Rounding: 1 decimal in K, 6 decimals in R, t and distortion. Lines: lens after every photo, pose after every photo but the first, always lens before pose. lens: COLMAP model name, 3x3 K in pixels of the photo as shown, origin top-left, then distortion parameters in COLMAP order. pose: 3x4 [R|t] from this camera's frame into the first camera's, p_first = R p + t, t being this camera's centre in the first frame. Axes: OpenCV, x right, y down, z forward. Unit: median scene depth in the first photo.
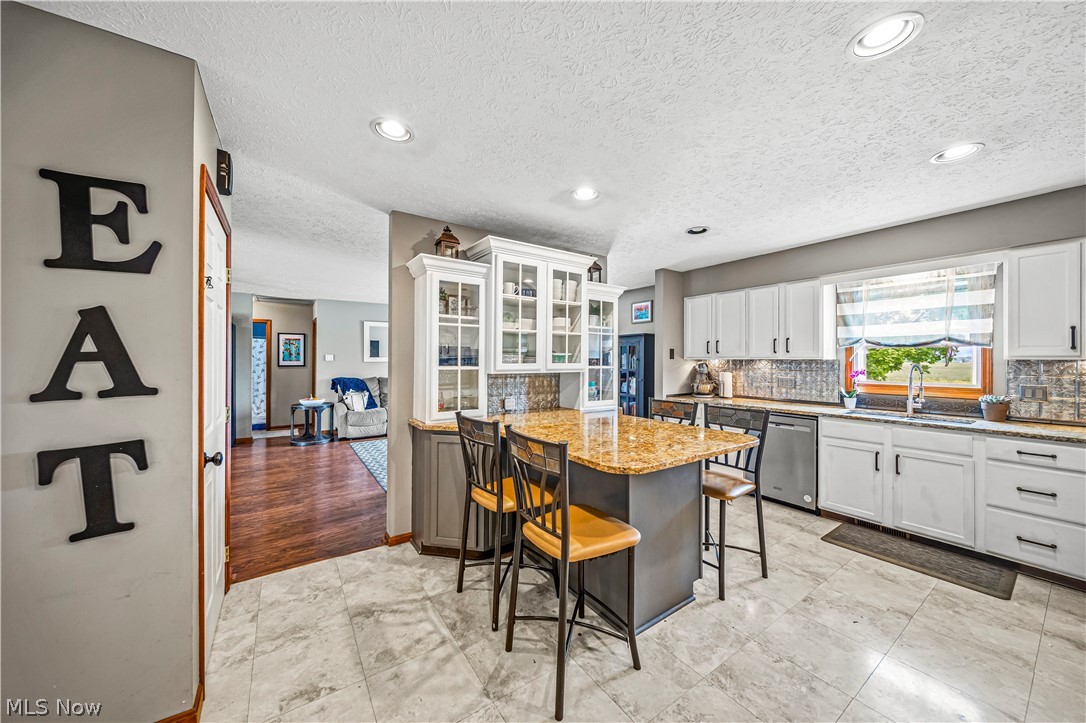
lens RADIAL K [[378.7, 0, 545.9], [0, 378.7, 359.7], [0, 0, 1]] dist [0.000931, -0.000022]
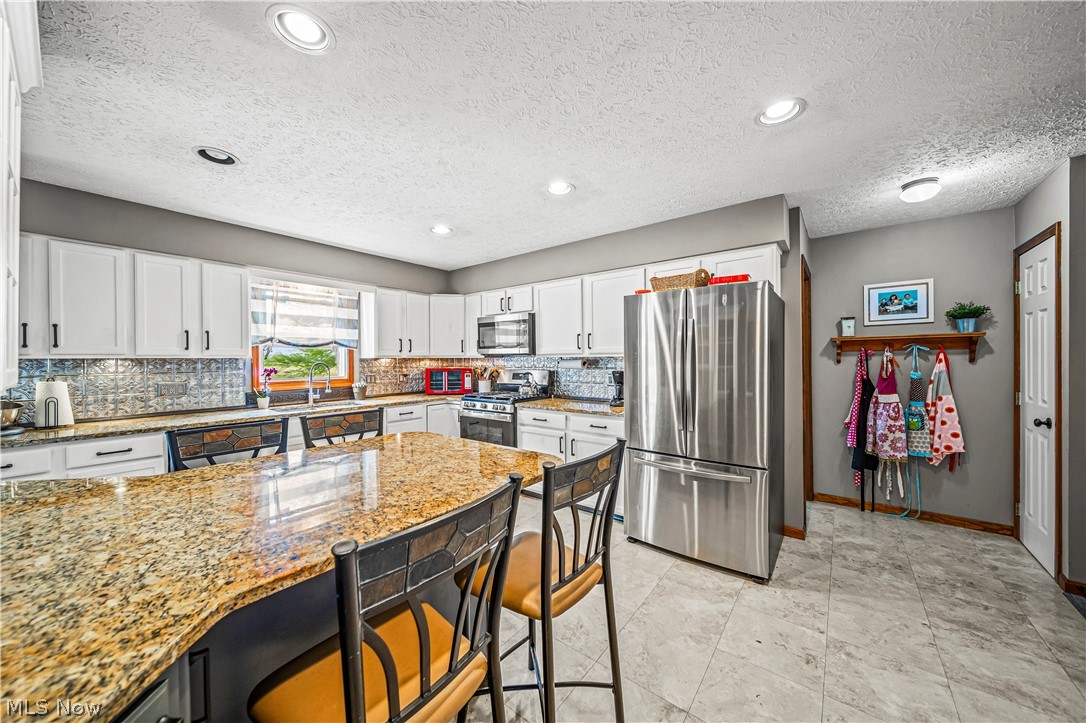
lens RADIAL K [[378.7, 0, 543.5], [0, 378.7, 361.0], [0, 0, 1]] dist [0.000931, -0.000022]
pose [[-0.291193, -0.006894, 0.956639, -0.373251], [0.005243, 0.999948, 0.008802, 0.001909], [-0.956650, 0.007579, -0.291142, 0.657803]]
